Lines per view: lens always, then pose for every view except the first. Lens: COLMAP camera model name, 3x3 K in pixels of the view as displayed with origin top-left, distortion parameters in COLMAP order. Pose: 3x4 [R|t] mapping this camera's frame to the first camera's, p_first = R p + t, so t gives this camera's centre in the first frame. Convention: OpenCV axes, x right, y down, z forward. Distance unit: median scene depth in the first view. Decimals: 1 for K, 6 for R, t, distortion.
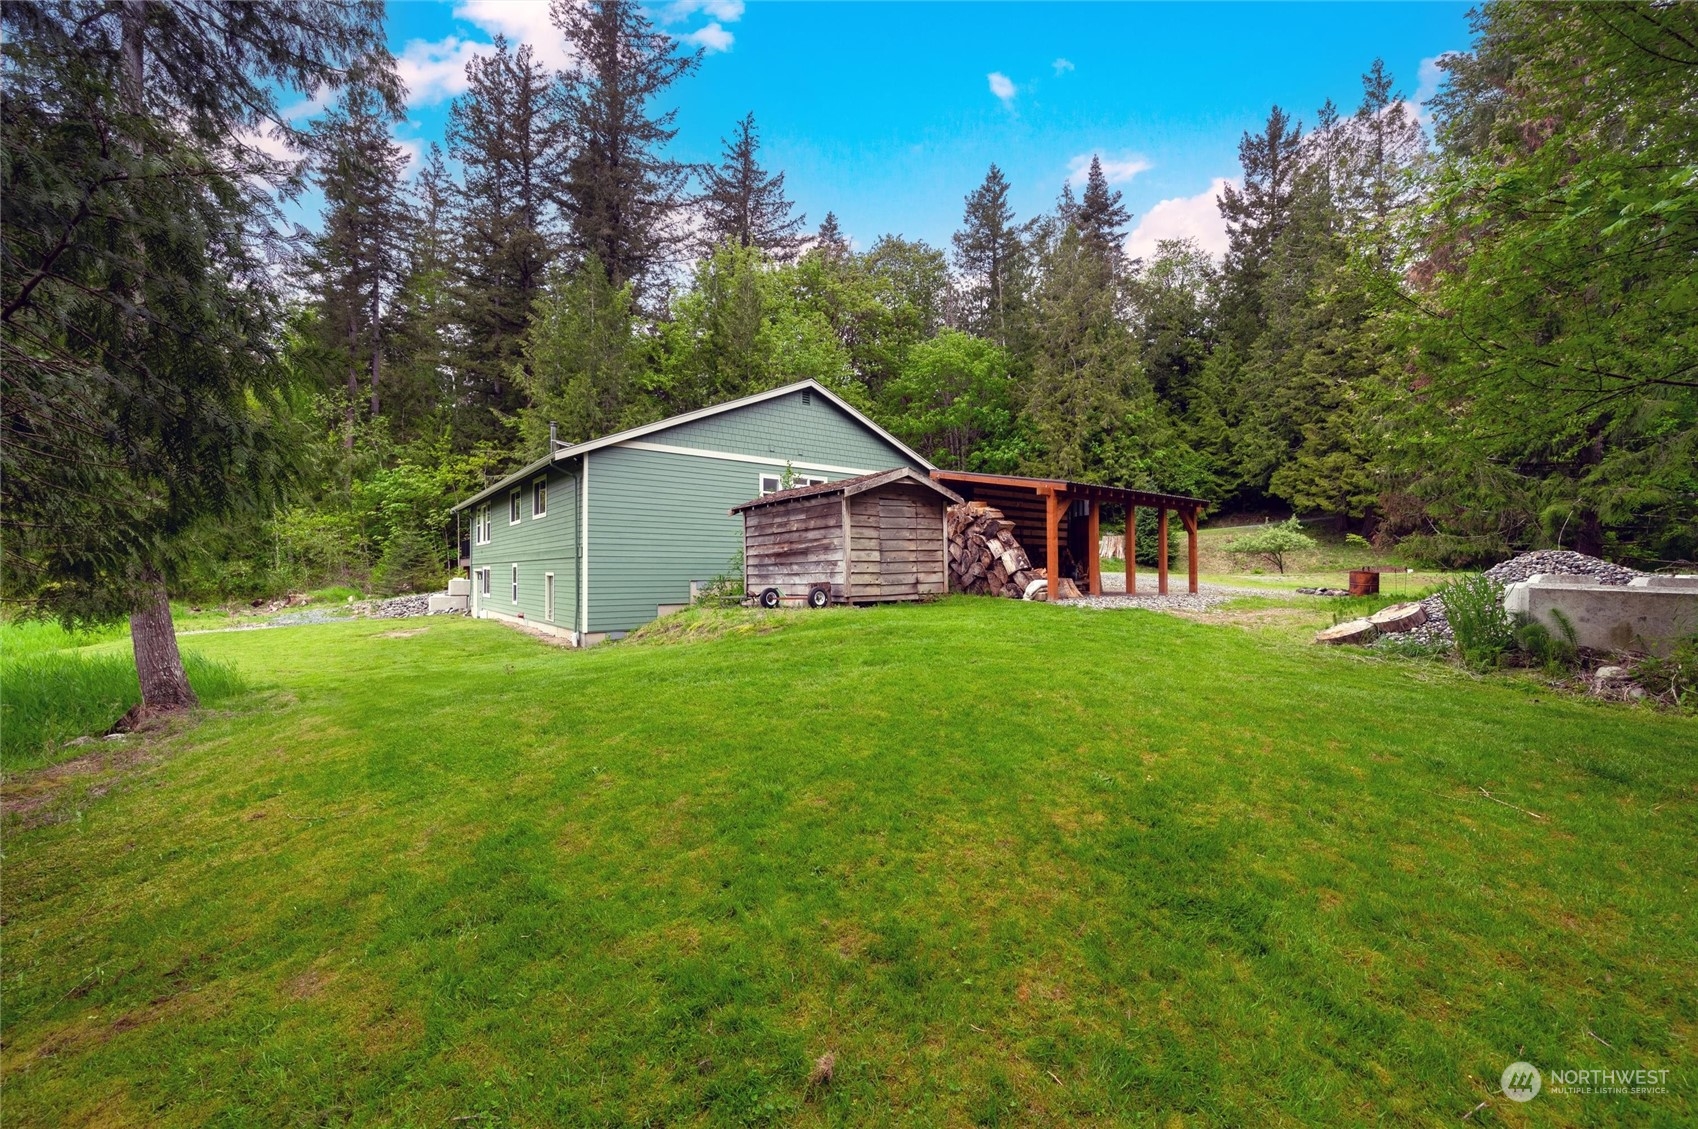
lens RADIAL K [[756.4, 0, 849.6], [0, 756.4, 571.5], [0, 0, 1]] dist [-0.000541, 0.000388]
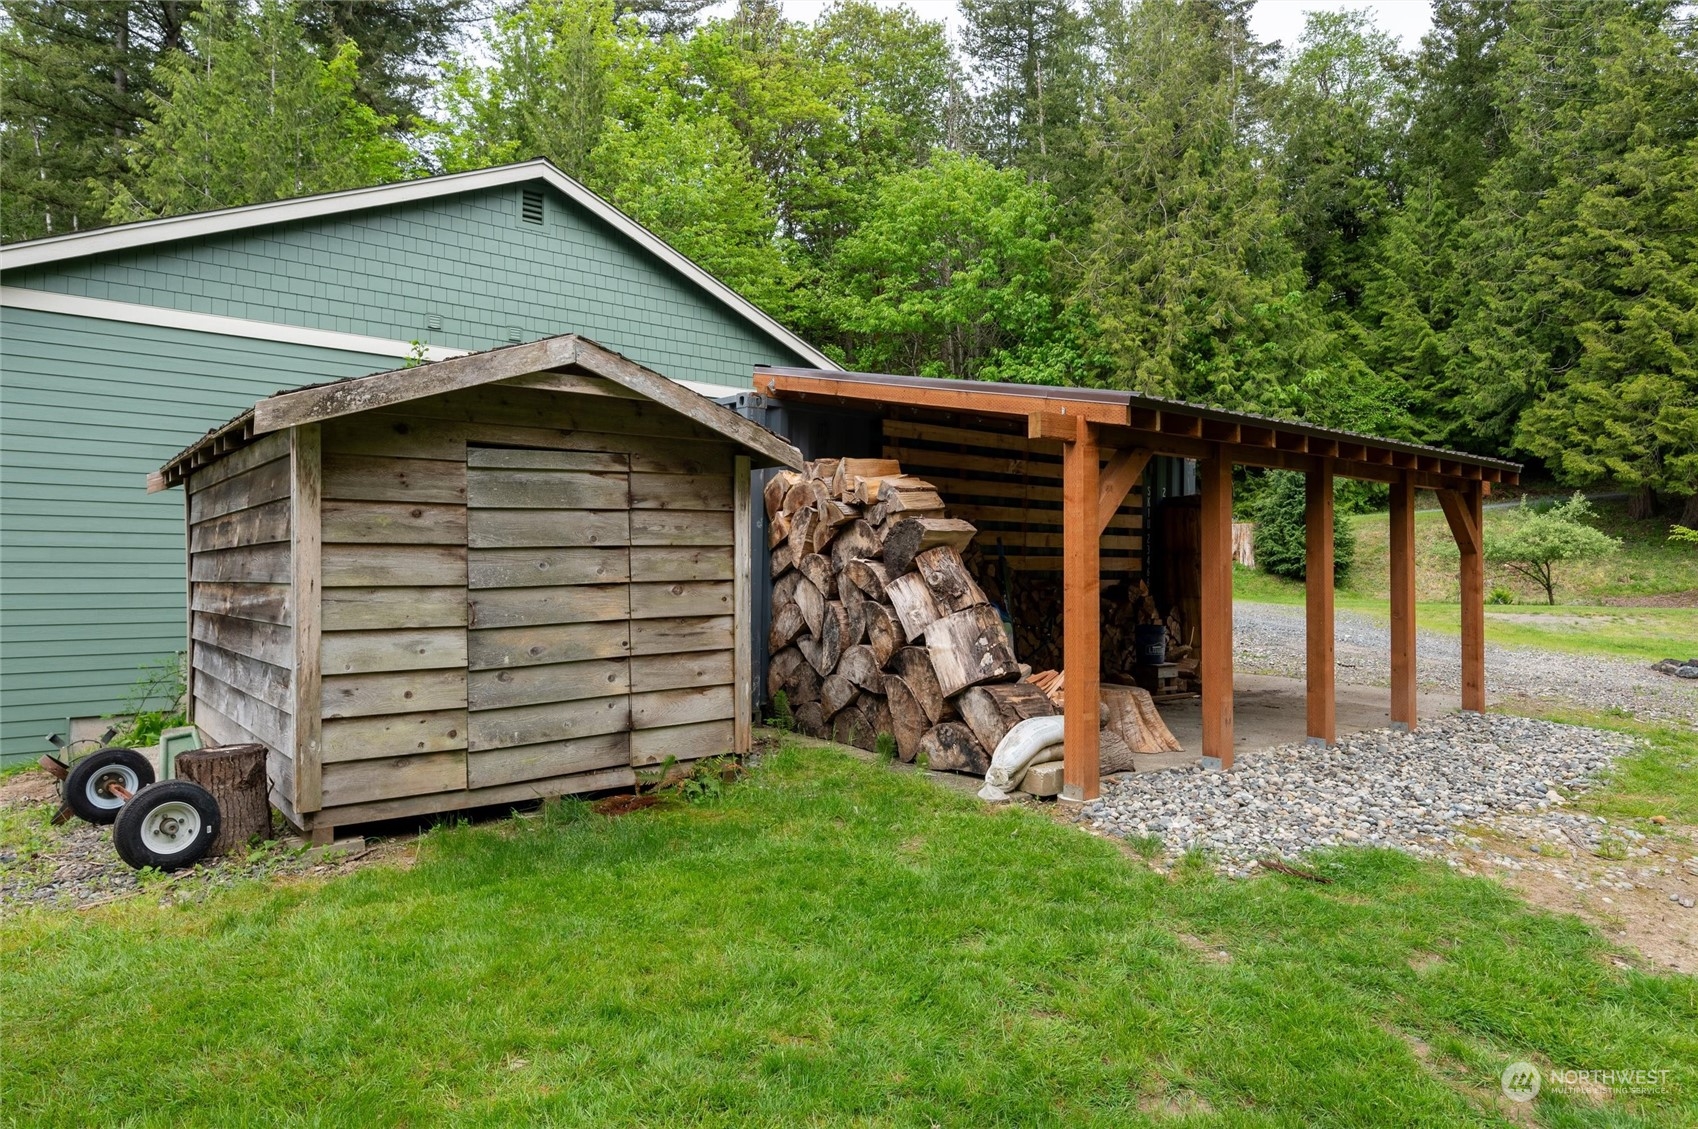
lens RADIAL K [[1204.6, 0, 849.0], [0, 1204.6, 564.5], [0, 0, 1]] dist [0.002038, 0.000490]
pose [[0.999348, 0.009835, 0.034727, 0.045097], [-0.009810, 0.999951, -0.000892, -0.014341], [-0.034734, 0.000551, 0.999396, 0.149331]]
